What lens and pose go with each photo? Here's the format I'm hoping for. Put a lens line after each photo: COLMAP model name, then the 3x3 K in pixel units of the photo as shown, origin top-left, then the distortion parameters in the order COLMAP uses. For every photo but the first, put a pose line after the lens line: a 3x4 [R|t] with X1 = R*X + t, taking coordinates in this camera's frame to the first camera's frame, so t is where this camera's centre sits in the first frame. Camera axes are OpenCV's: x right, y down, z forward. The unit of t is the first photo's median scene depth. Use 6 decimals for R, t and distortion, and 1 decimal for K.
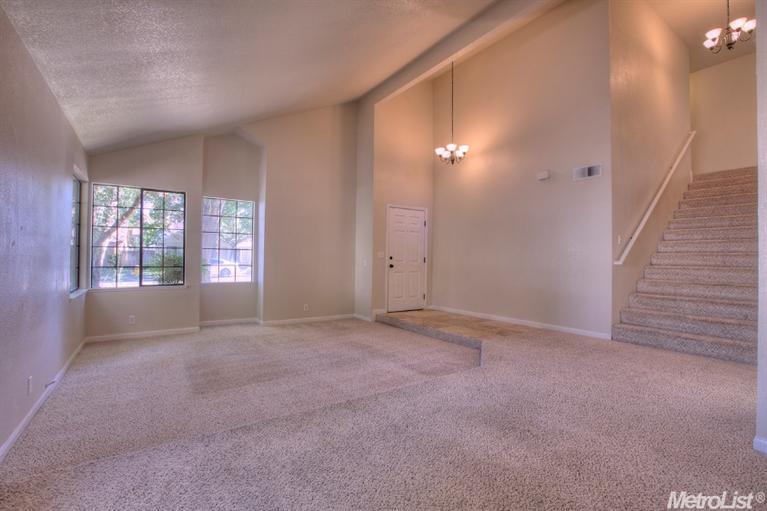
lens RADIAL K [[354.9, 0, 382.7], [0, 354.9, 257.8], [0, 0, 1]] dist [-0.039076, 0.005109]
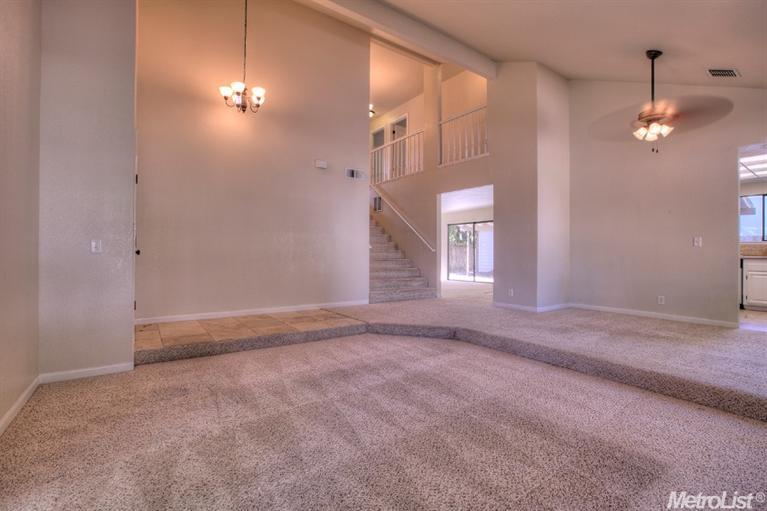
lens RADIAL K [[354.9, 0, 382.3], [0, 354.9, 253.4], [0, 0, 1]] dist [-0.039076, 0.005109]
pose [[-0.011747, -0.005111, 0.999918, -0.686383], [-0.006220, 0.999968, 0.005038, 0.031085], [-0.999912, -0.006160, -0.011779, 0.924067]]
